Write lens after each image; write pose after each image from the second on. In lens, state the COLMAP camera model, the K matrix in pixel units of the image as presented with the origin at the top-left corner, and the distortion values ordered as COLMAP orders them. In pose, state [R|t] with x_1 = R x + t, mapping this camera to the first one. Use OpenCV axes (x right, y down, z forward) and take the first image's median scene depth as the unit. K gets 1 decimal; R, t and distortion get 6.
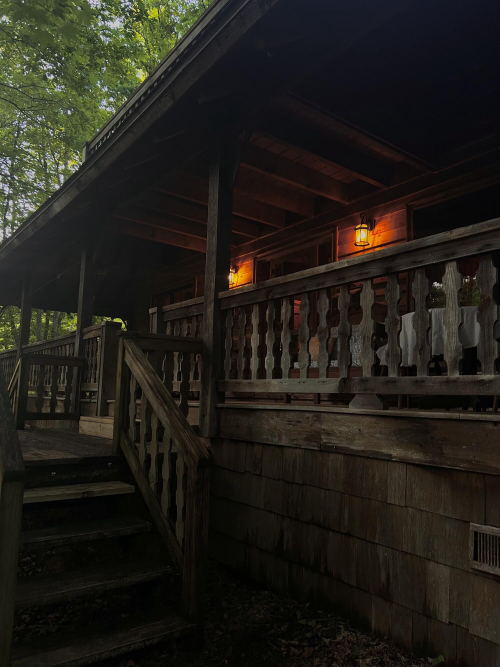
lens RADIAL K [[502.8, 0, 246.3], [0, 502.8, 338.4], [0, 0, 1]] dist [0.006743, -0.006602]
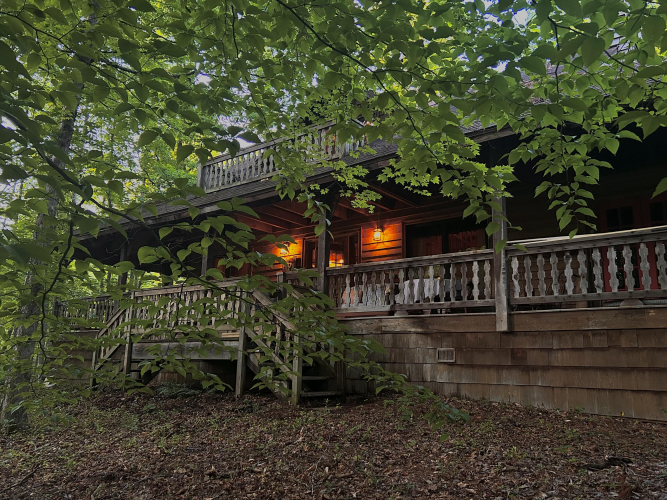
lens RADIAL K [[543.9, 0, 331.9], [0, 543.9, 248.4], [0, 0, 1]] dist [0.028874, -0.023367]
pose [[0.967399, 0.050050, 0.248264, -0.812774], [-0.028045, 0.995420, -0.091395, 0.051720], [-0.251701, 0.081453, 0.964371, -1.654966]]
